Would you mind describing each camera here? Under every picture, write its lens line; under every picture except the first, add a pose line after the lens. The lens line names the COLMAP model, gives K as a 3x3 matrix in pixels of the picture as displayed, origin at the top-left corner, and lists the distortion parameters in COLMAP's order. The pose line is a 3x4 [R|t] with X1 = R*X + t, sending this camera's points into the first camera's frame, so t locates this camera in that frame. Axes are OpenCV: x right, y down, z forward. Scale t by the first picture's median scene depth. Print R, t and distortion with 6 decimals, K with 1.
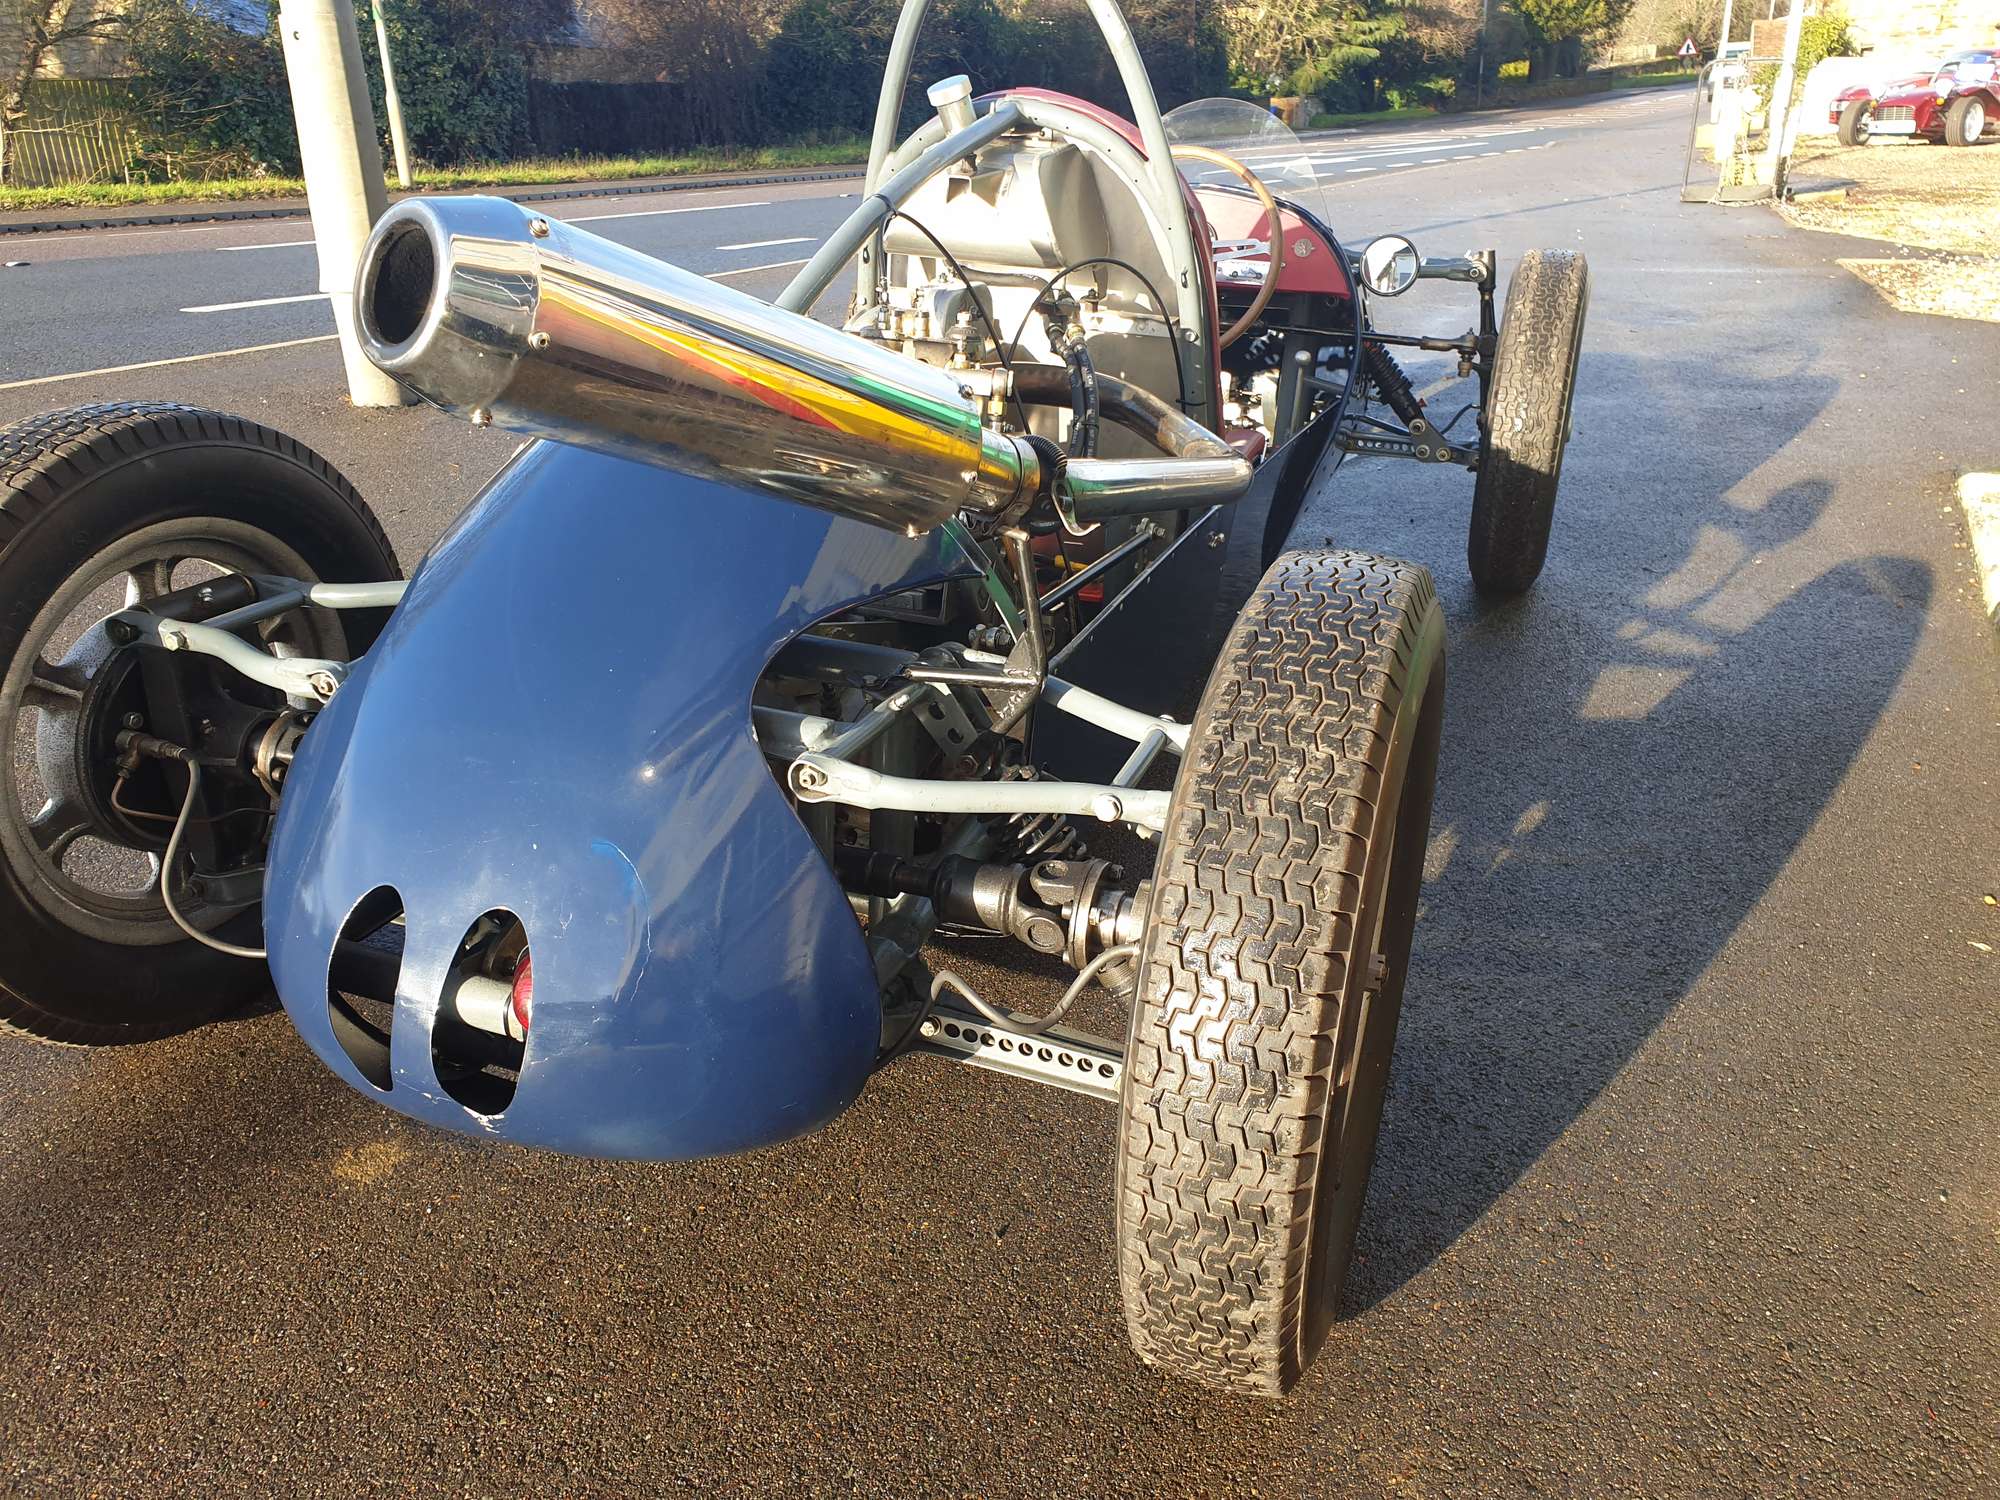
lens RADIAL K [[1571.3, 0, 1008.5], [0, 1571.3, 727.4], [0, 0, 1]] dist [0.014403, 0.001078]
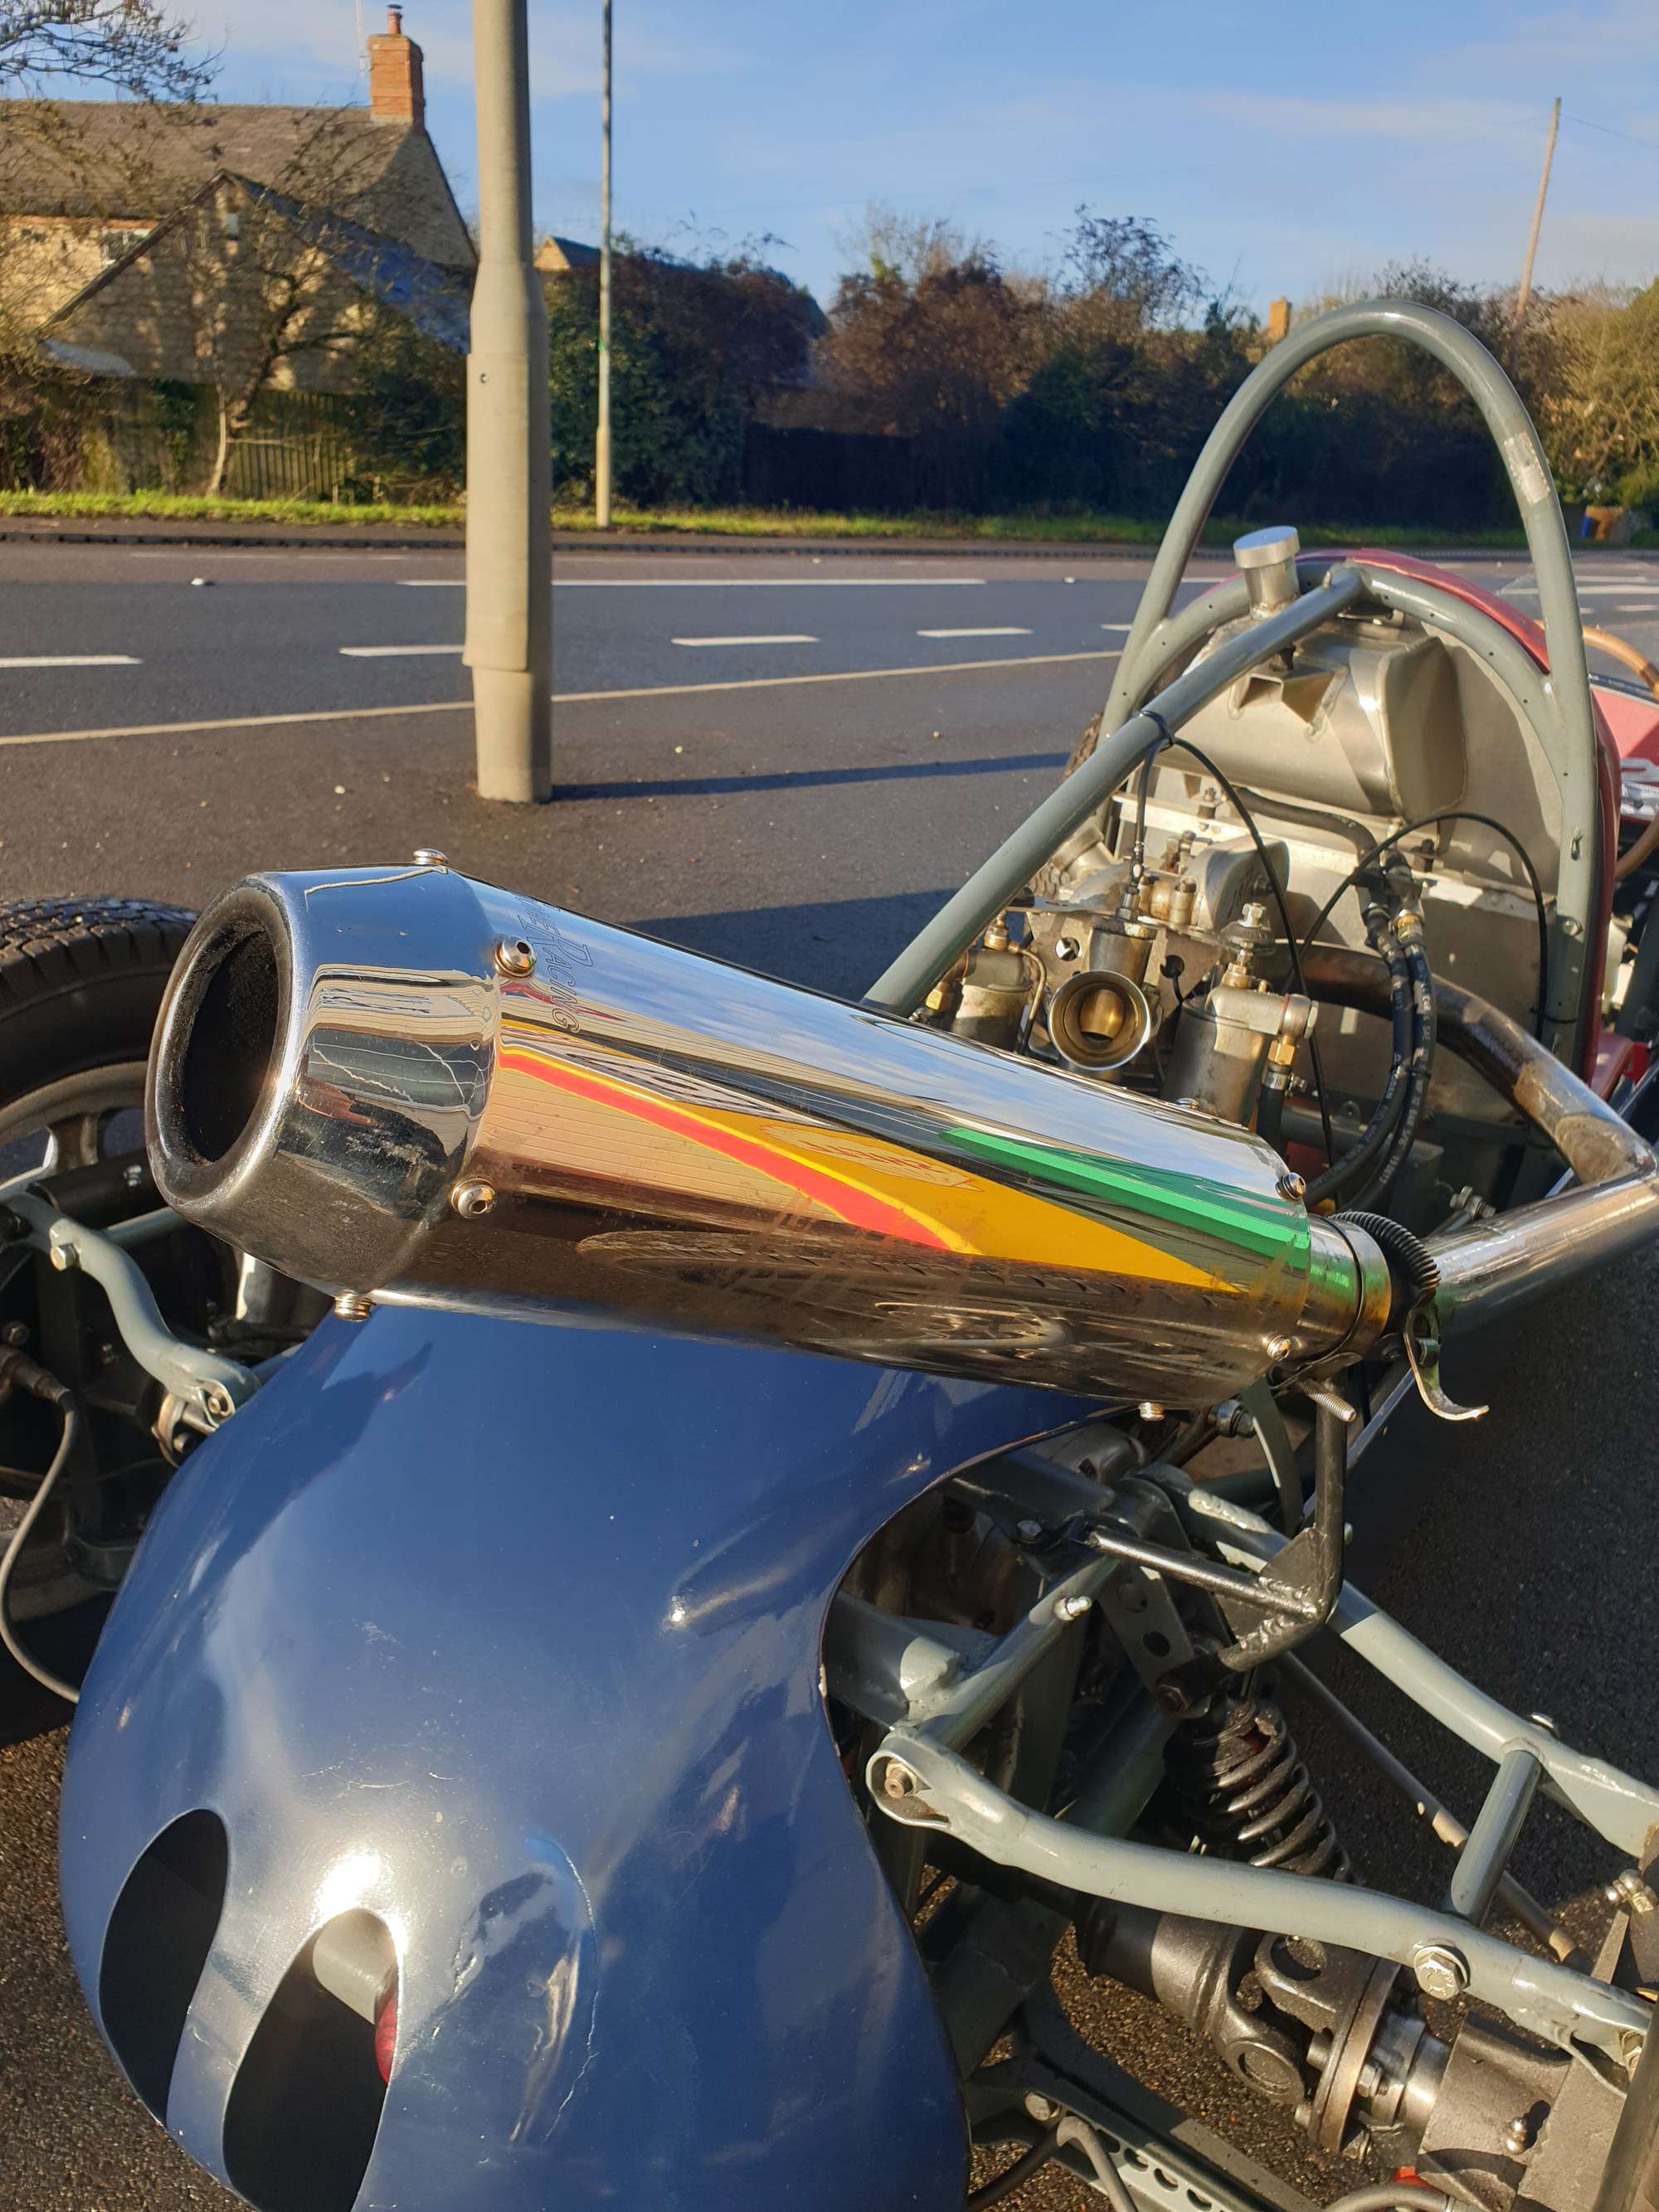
lens RADIAL K [[1738.0, 0, 834.5], [0, 1738.0, 1118.2], [0, 0, 1]] dist [0.014403, 0.001078]
pose [[0.971173, 0.147791, -0.187034, -0.040064], [-0.151453, 0.988450, -0.005363, -0.117155], [0.184081, 0.033535, 0.982339, 0.210192]]
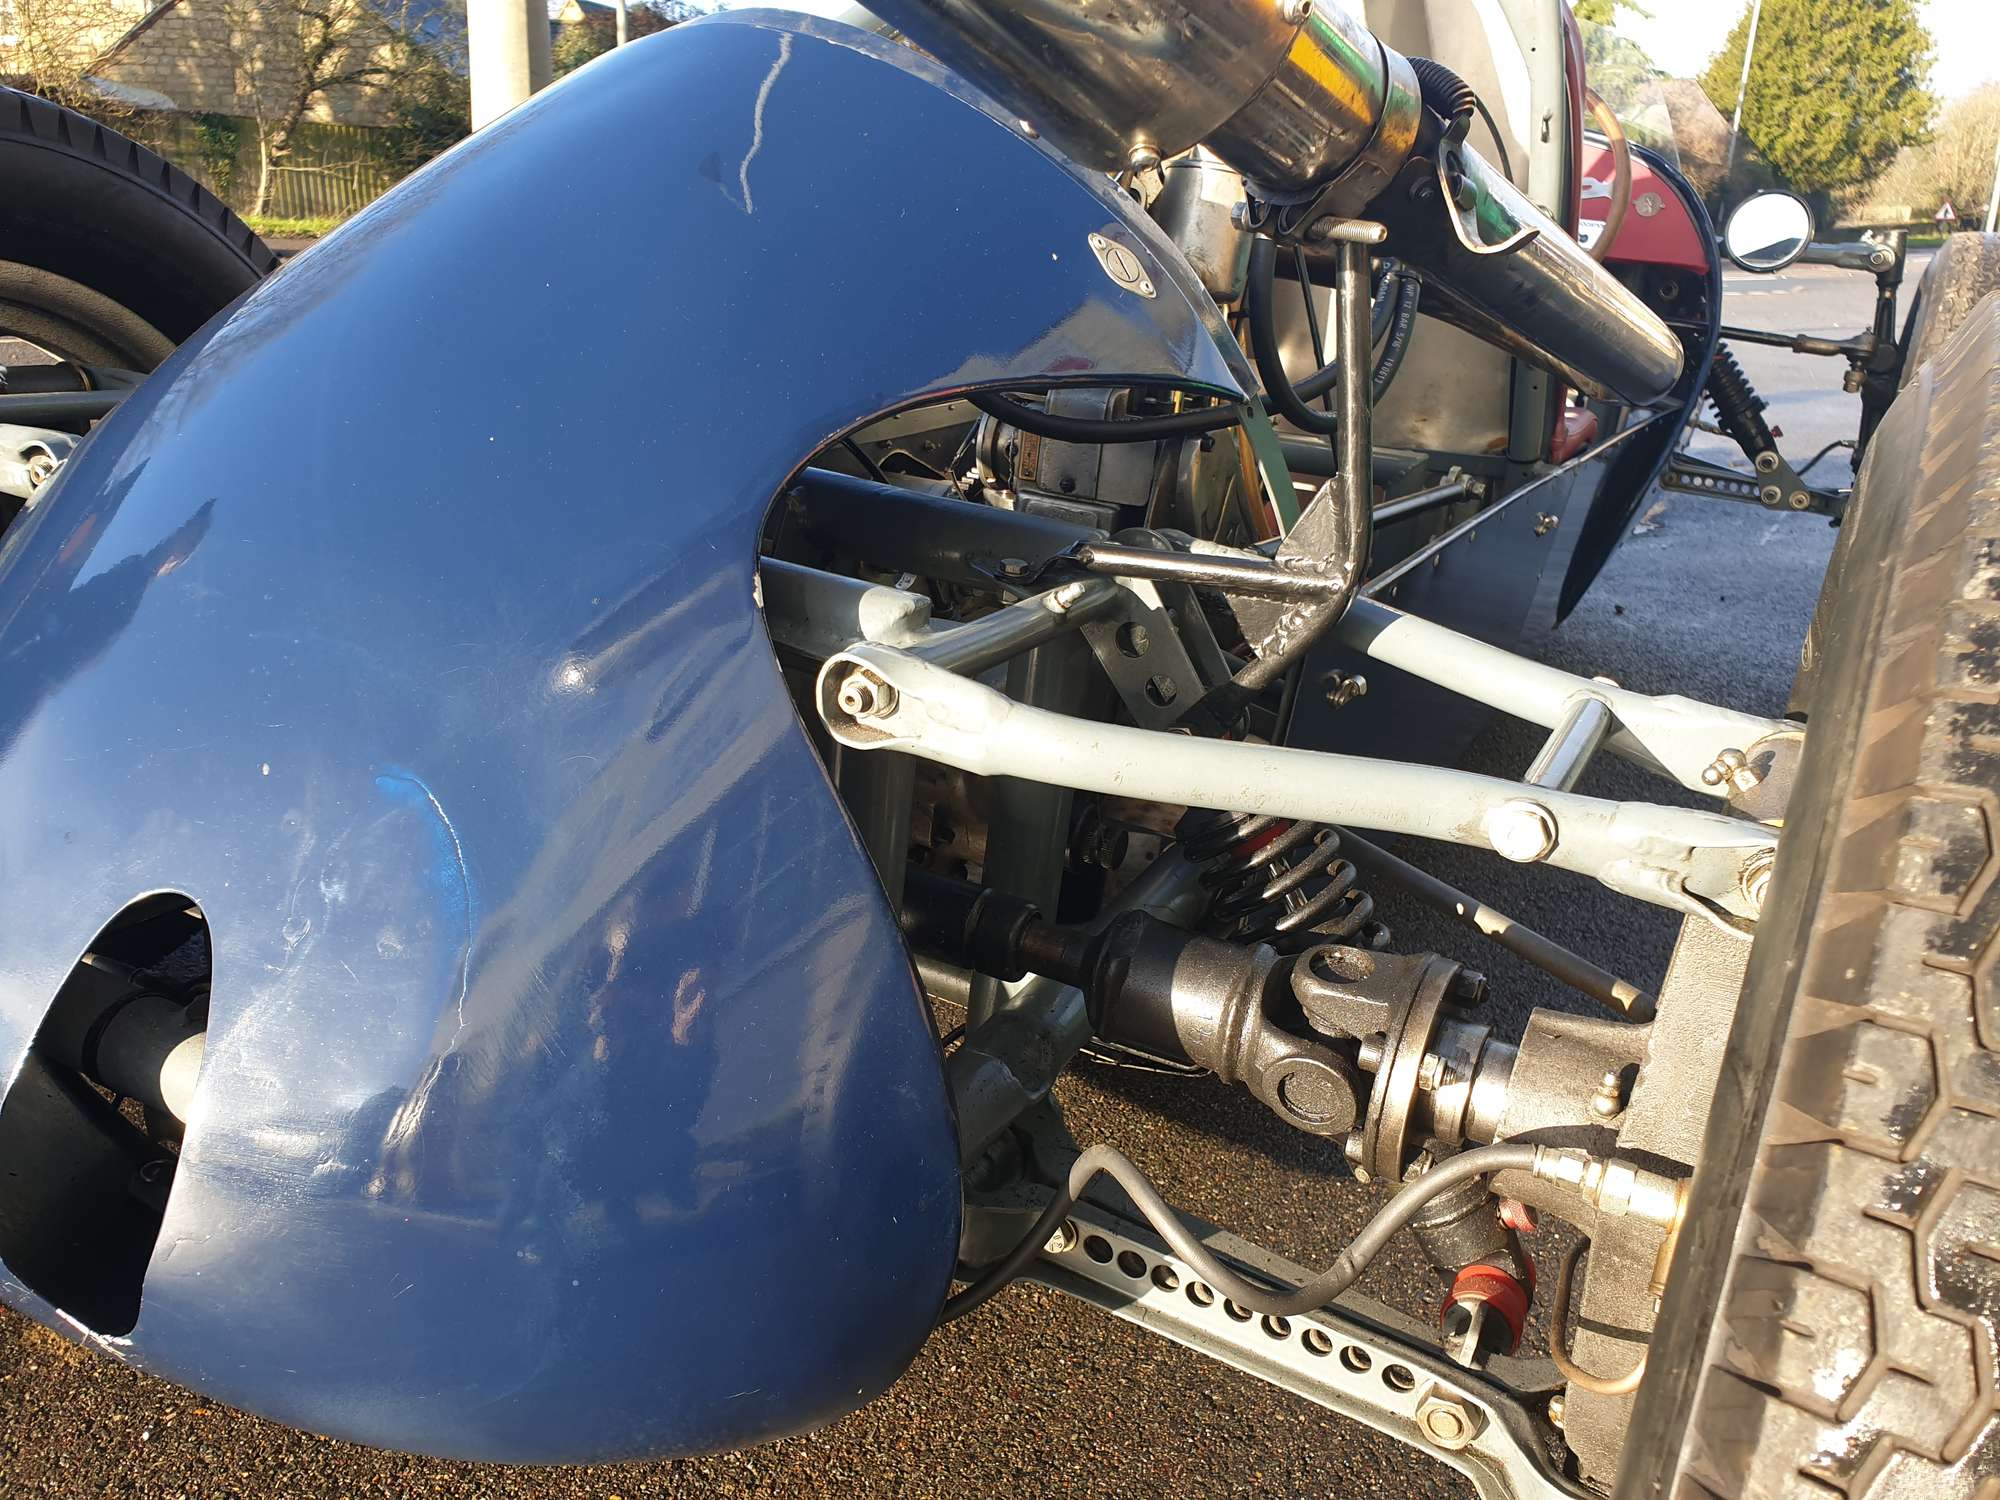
lens RADIAL K [[1571.3, 0, 989.9], [0, 1571.3, 746.4], [0, 0, 1]] dist [0.014403, 0.001078]
pose [[0.988224, 0.104878, -0.111418, -0.020884], [-0.110772, 0.992682, -0.048086, 0.037915], [0.105559, 0.059862, 0.992610, 0.315884]]
